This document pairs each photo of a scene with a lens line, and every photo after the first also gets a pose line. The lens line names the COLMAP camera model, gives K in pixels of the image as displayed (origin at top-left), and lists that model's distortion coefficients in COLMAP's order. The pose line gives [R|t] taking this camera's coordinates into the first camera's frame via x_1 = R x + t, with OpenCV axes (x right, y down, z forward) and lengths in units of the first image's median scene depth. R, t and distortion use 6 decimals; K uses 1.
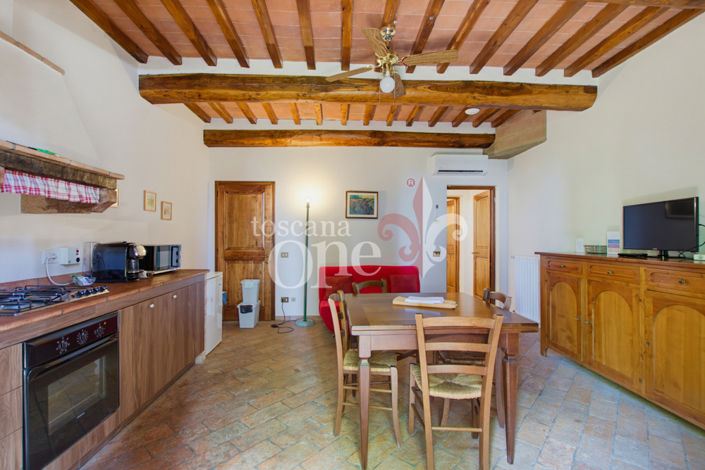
lens RADIAL K [[323.7, 0, 349.0], [0, 323.7, 234.5], [0, 0, 1]] dist [0.000089, -0.000231]
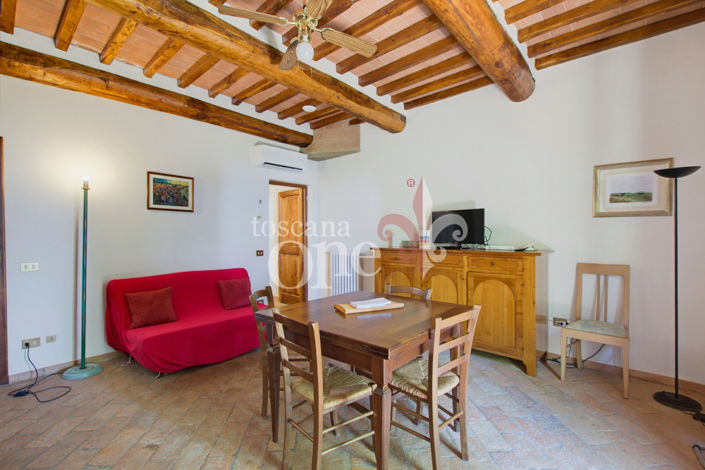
lens RADIAL K [[323.7, 0, 345.2], [0, 323.7, 237.8], [0, 0, 1]] dist [0.000089, -0.000231]
pose [[0.690659, -0.014381, 0.723038, -0.236326], [-0.002900, 0.999739, 0.022656, -0.004700], [-0.723175, -0.017744, 0.690437, 0.195035]]
